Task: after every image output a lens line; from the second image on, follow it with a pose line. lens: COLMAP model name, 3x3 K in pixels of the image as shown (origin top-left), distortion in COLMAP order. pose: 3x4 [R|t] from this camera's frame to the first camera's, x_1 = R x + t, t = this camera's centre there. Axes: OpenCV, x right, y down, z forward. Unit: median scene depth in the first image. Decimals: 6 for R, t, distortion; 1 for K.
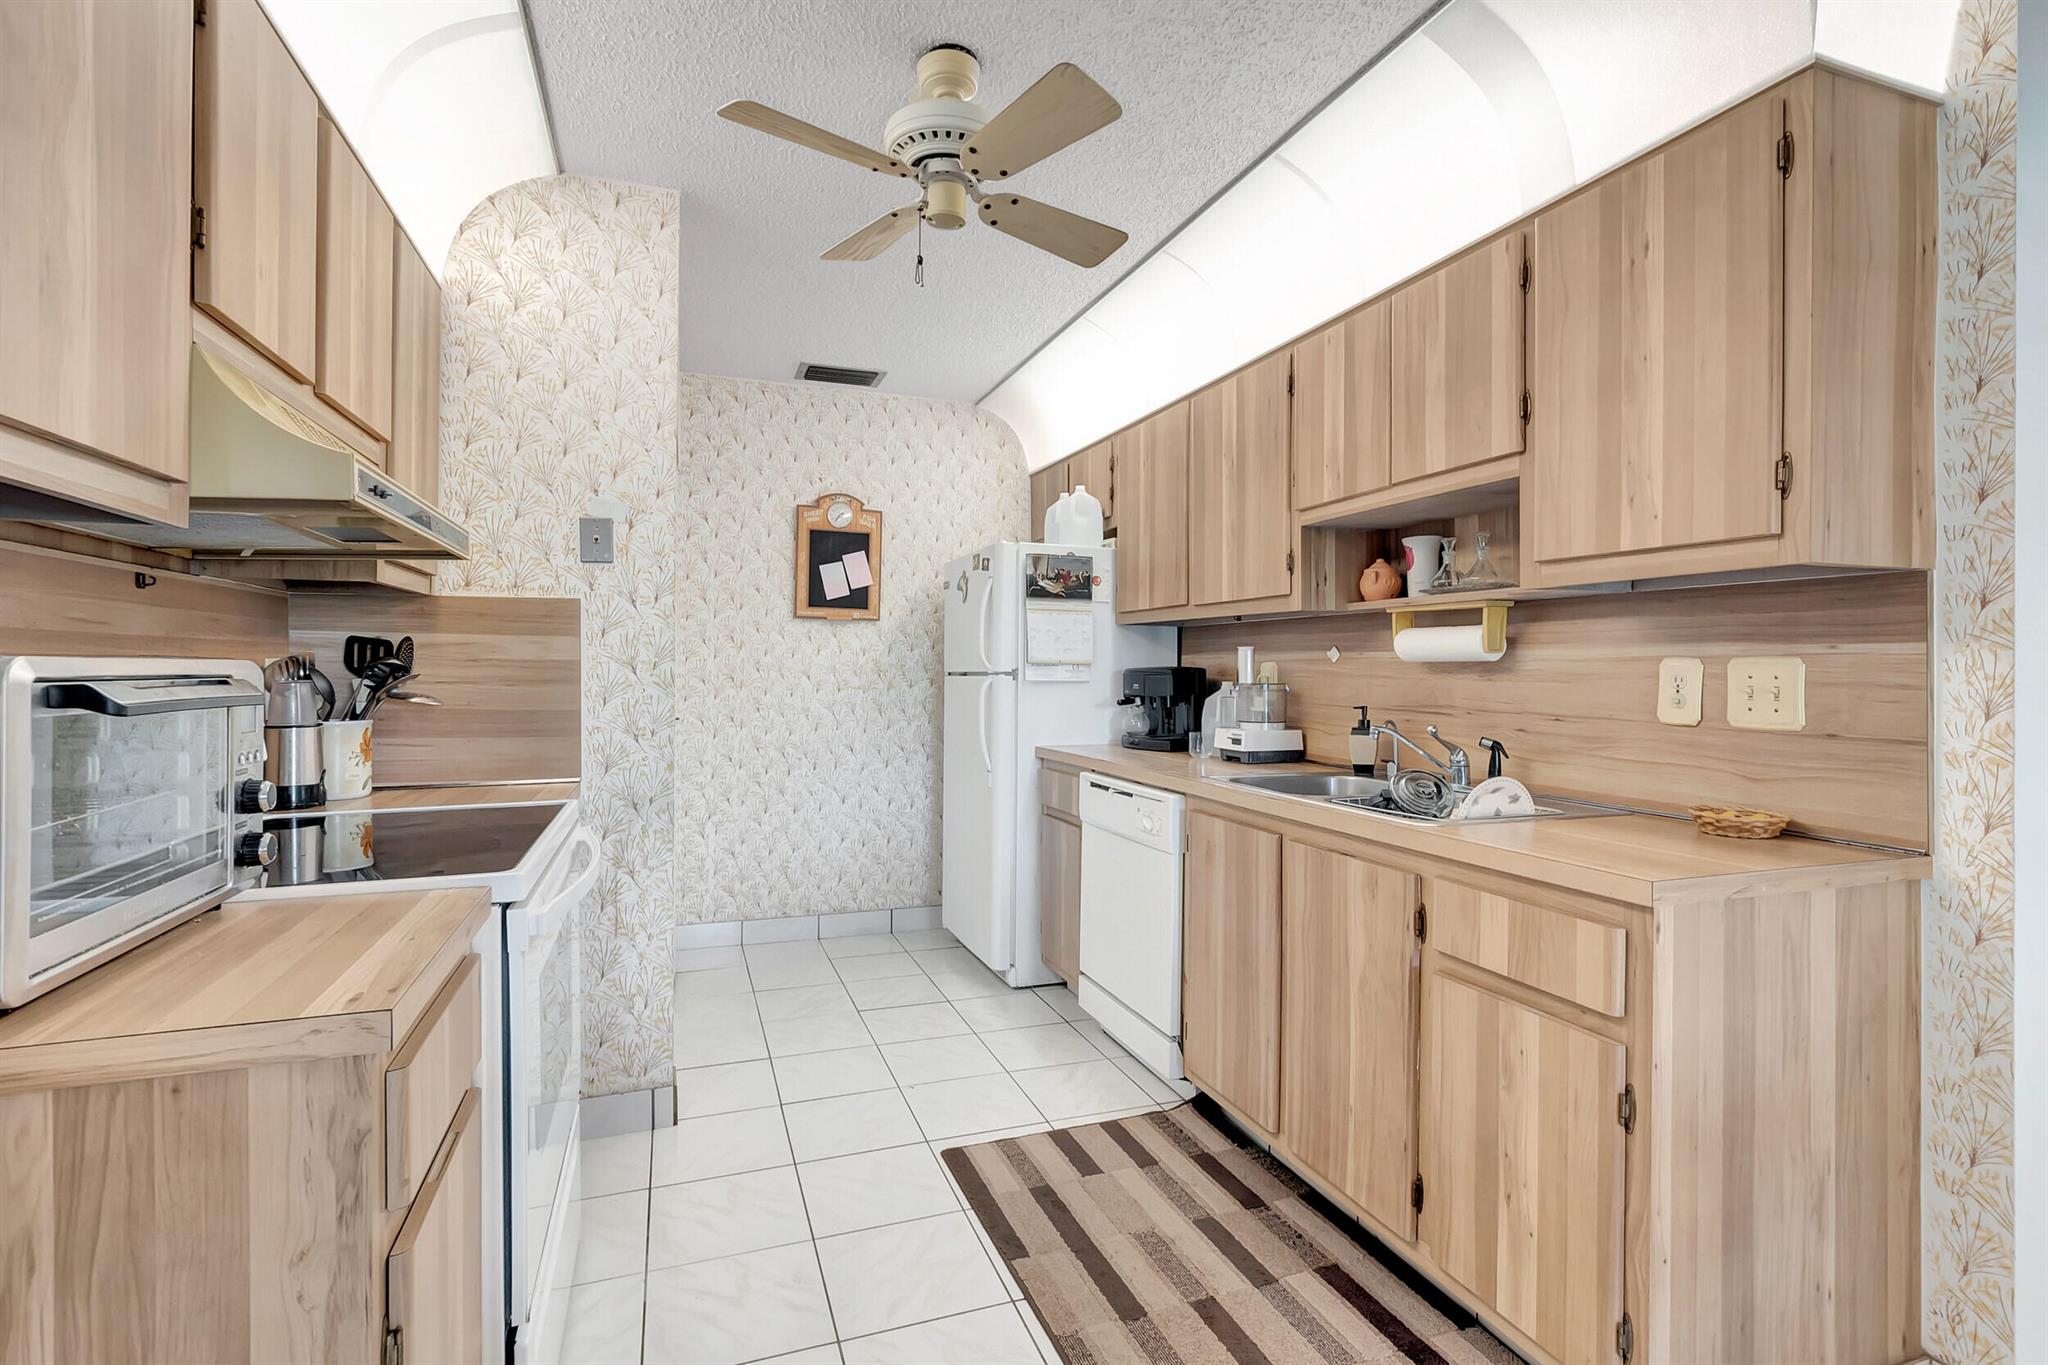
lens RADIAL K [[963.3, 0, 1029.0], [0, 963.3, 673.1], [0, 0, 1]] dist [-0.004280, 0.002067]
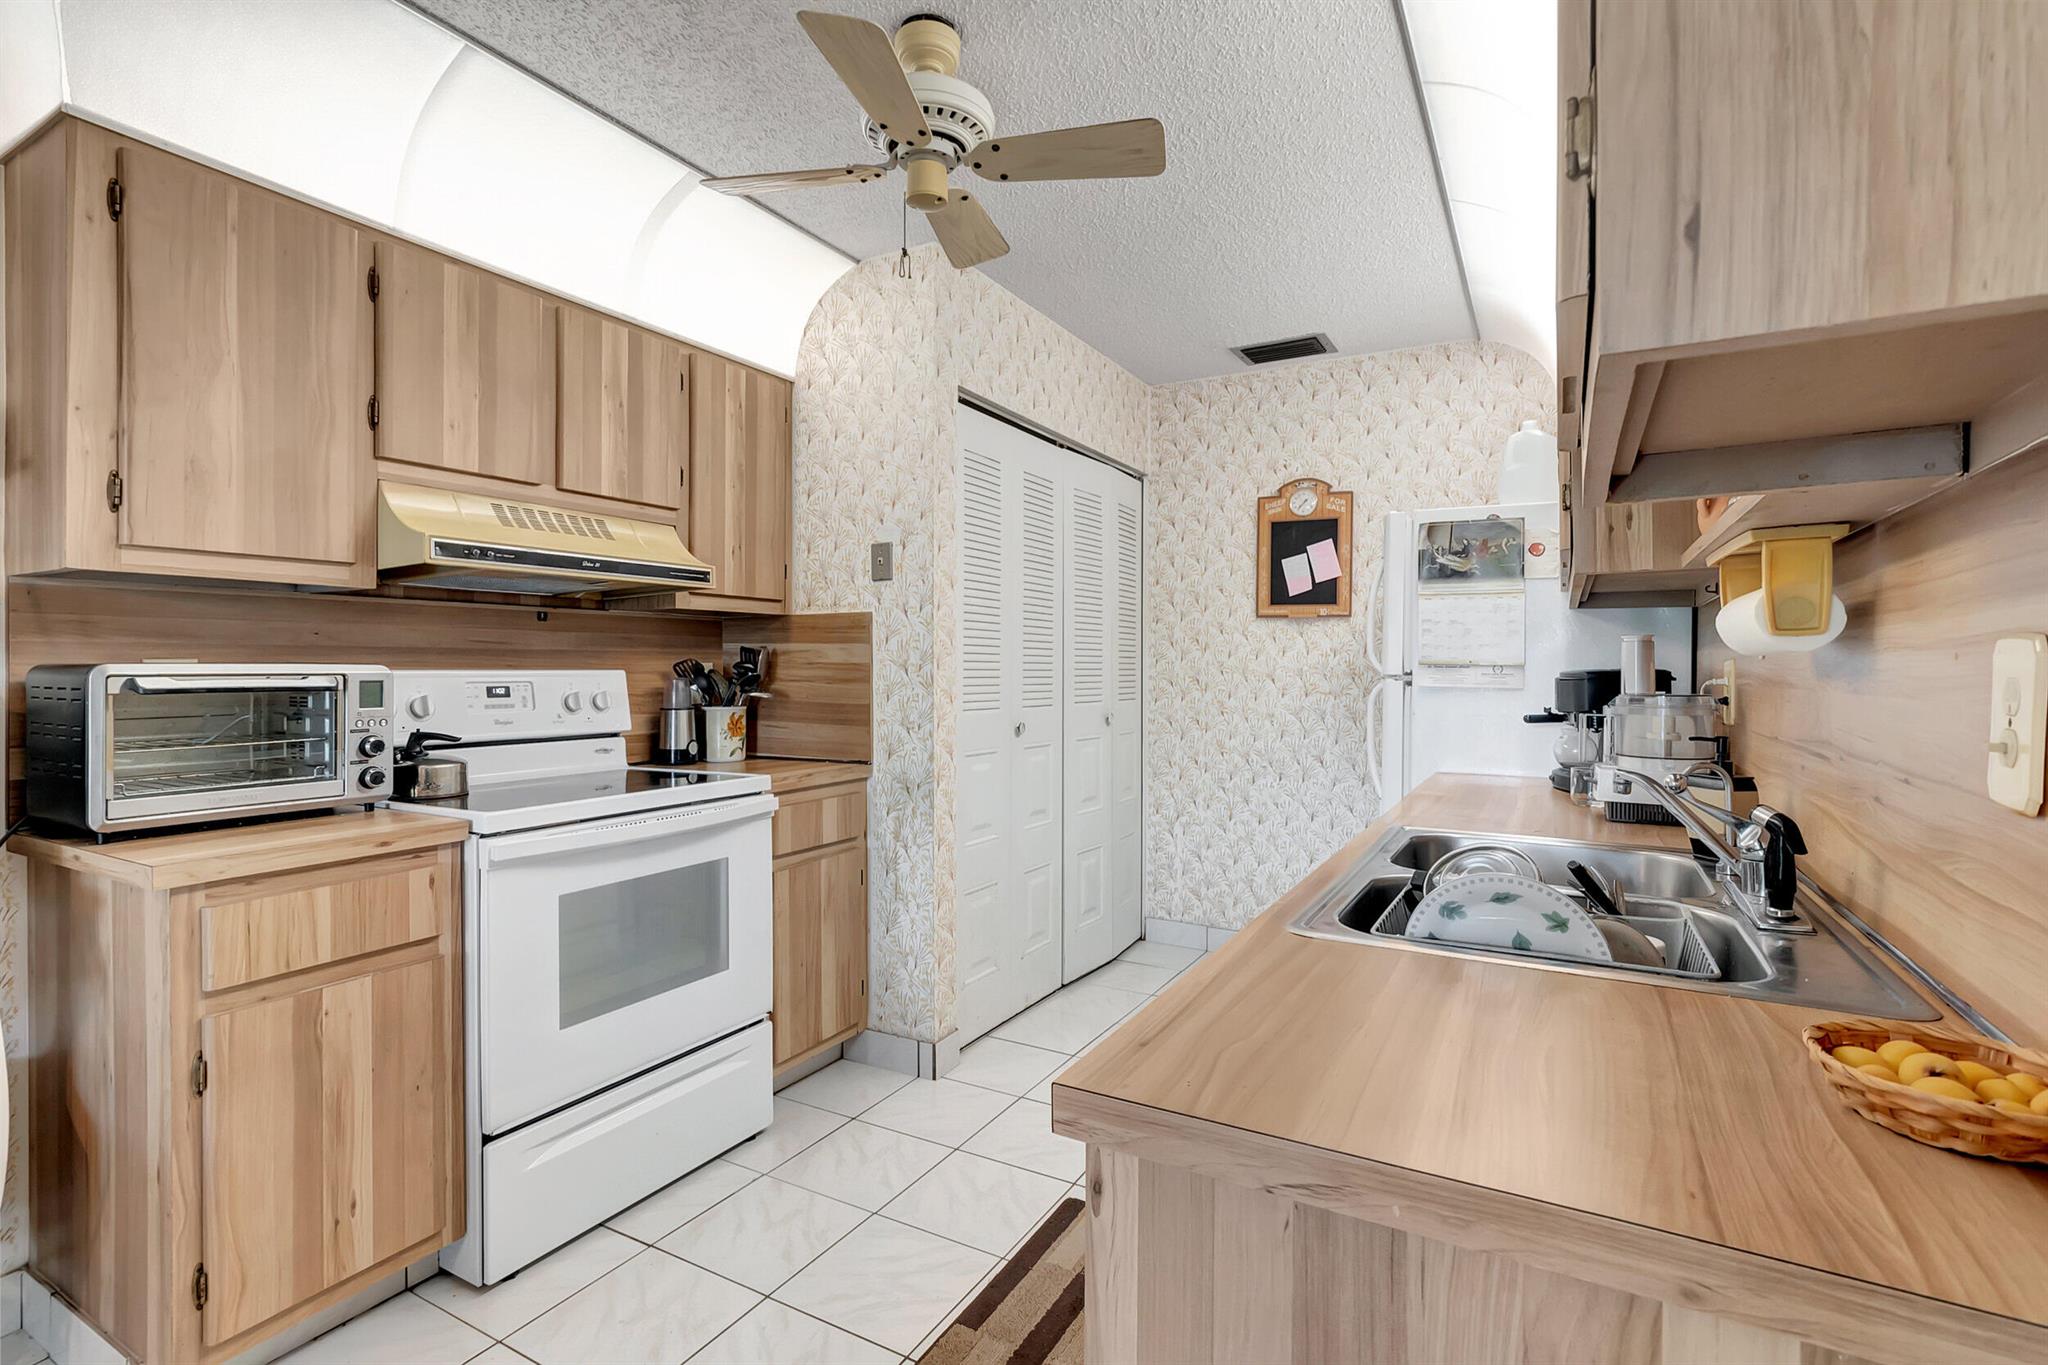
lens RADIAL K [[963.3, 0, 1012.5], [0, 963.3, 673.8], [0, 0, 1]] dist [-0.004280, 0.002067]
pose [[0.645687, 0.002185, -0.763599, 0.334211], [-0.004919, 0.999987, -0.001299, 0.000329], [0.763586, 0.004595, 0.645690, 0.213585]]
